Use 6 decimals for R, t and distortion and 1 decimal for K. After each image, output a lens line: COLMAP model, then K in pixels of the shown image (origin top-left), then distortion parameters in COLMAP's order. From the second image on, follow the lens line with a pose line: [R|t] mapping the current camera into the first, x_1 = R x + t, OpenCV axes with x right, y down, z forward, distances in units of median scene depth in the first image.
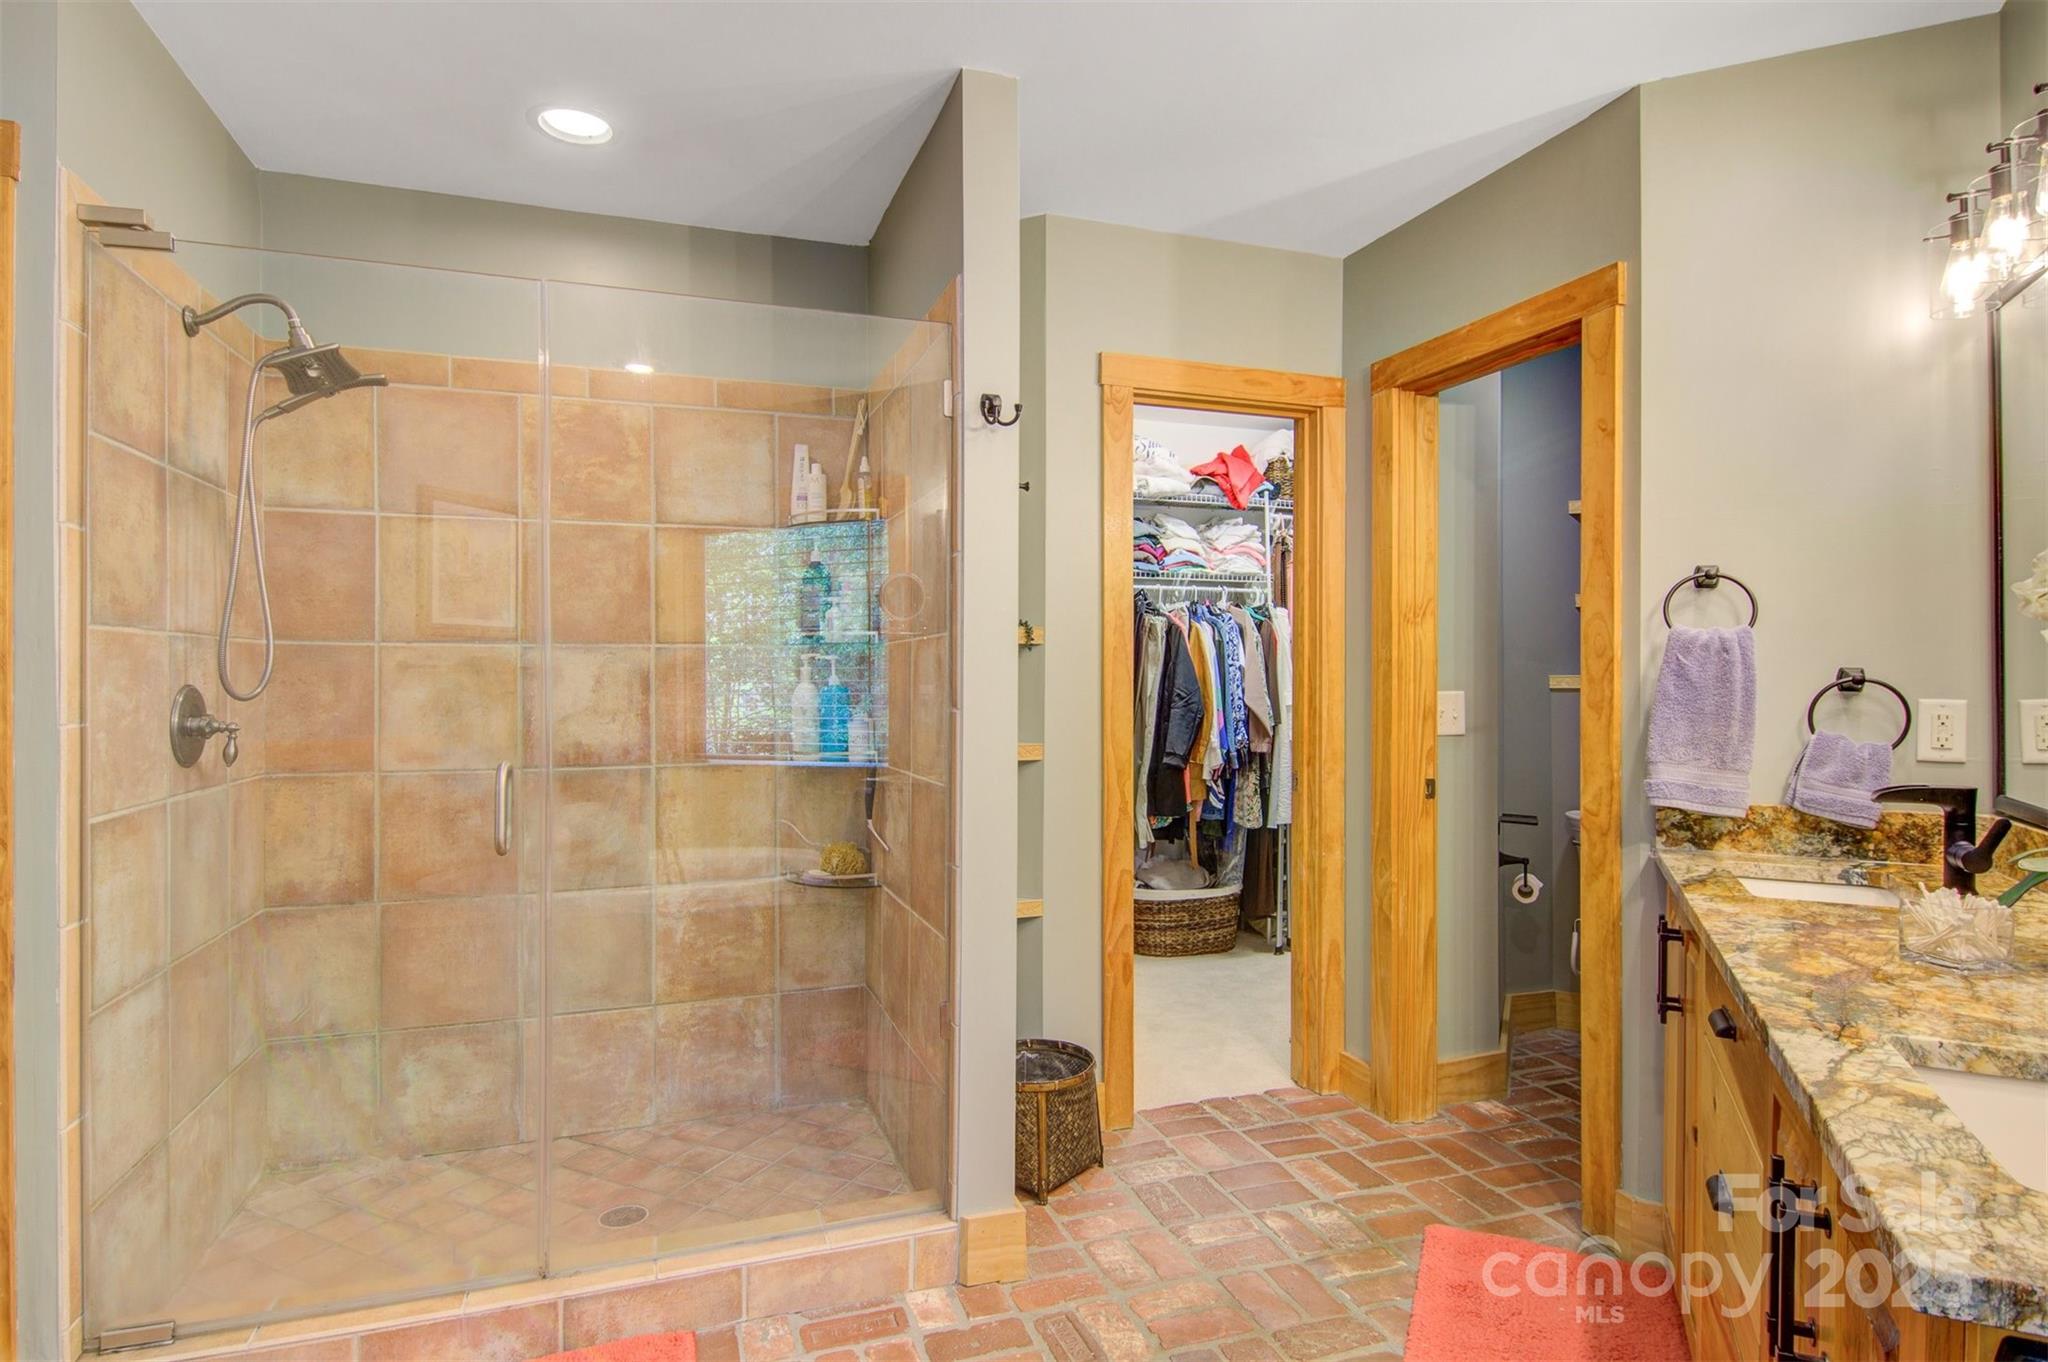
lens RADIAL K [[1088.7, 0, 1016.9], [0, 1088.7, 669.7], [0, 0, 1]] dist [-0.001137, 0.000134]
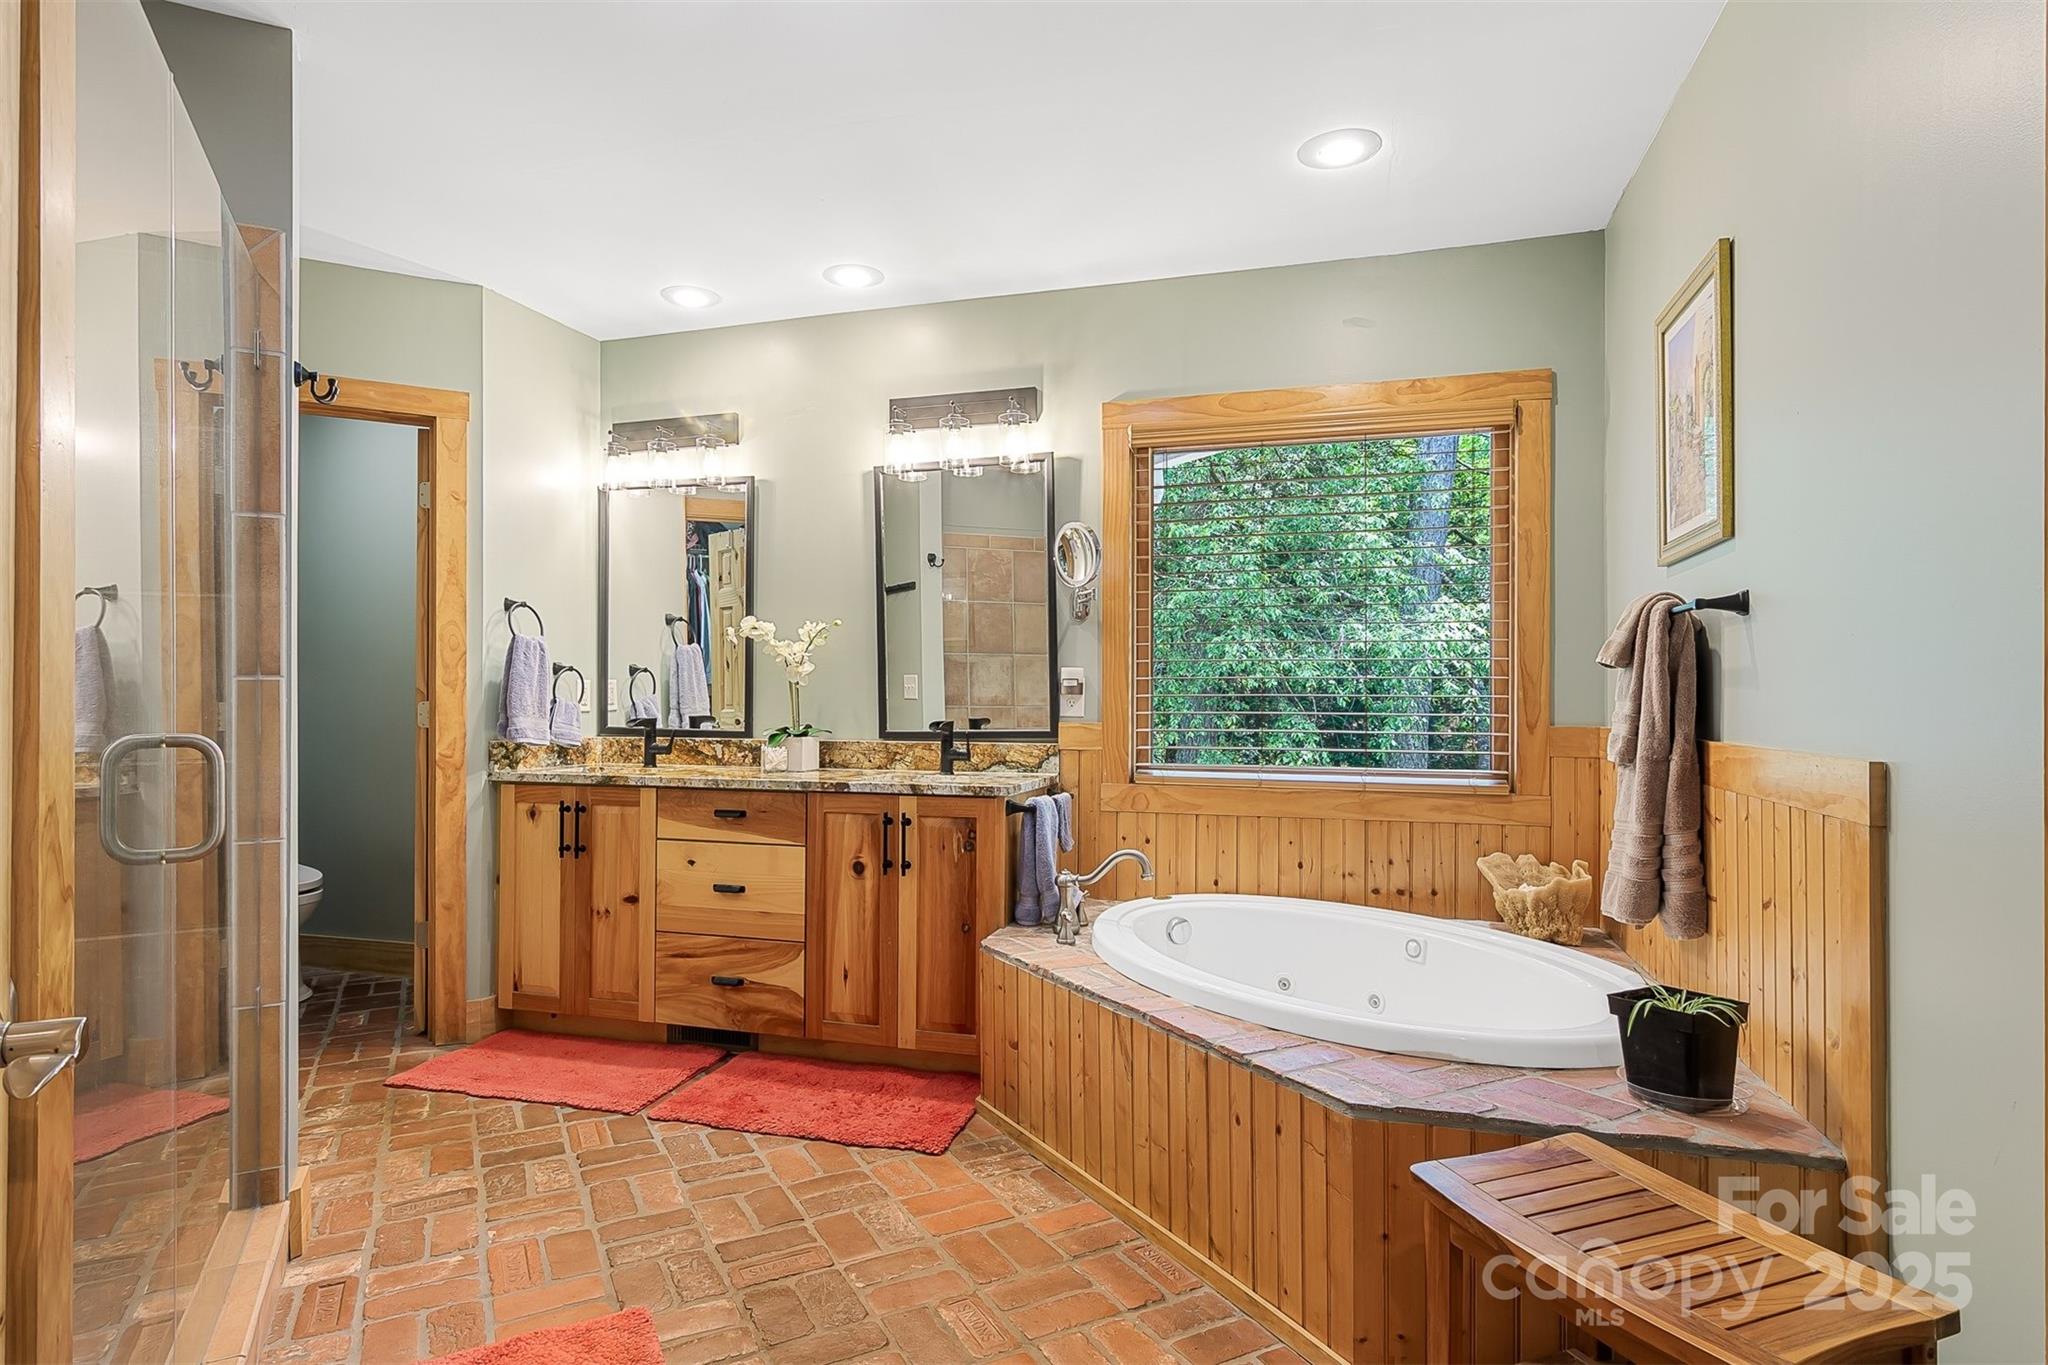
lens RADIAL K [[1088.7, 0, 1016.9], [0, 1088.7, 671.2], [0, 0, 1]] dist [-0.001137, 0.000134]
pose [[-0.137134, 0.008669, 0.990515, -1.048870], [-0.004703, 0.999945, -0.009403, 0.026514], [-0.990541, -0.005948, -0.137085, 0.440350]]
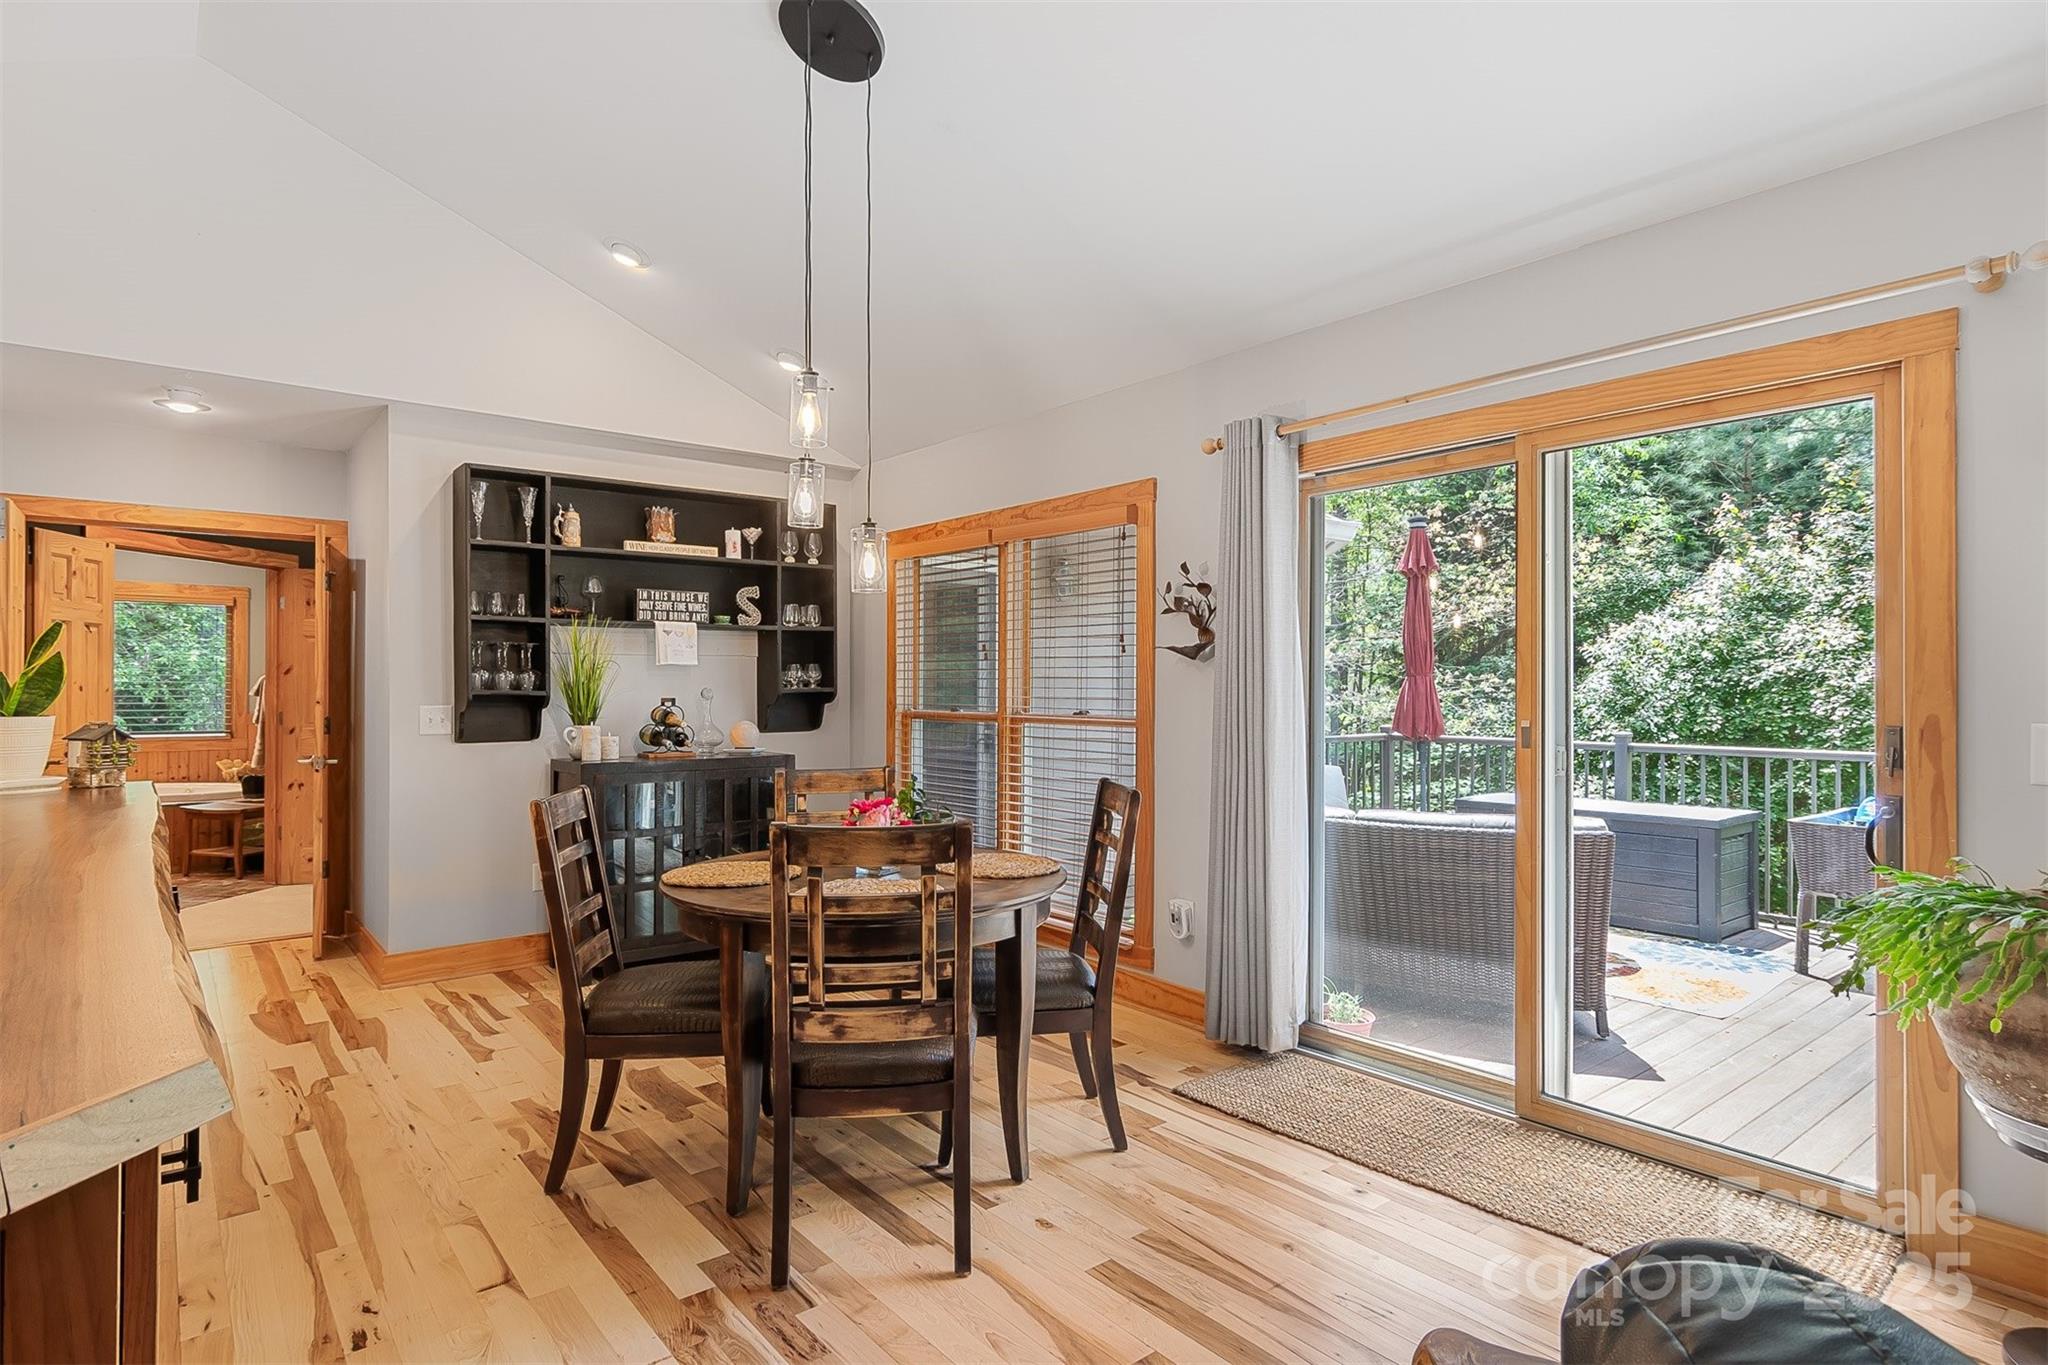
lens RADIAL K [[1088.7, 0, 1016.9], [0, 1088.7, 671.2], [0, 0, 1]] dist [-0.001137, 0.000134]
pose [[-0.896017, -0.005990, 0.443979, -2.076196], [-0.010712, 0.999910, -0.008128, -0.006826], [-0.443890, -0.012039, -0.896001, 0.936311]]
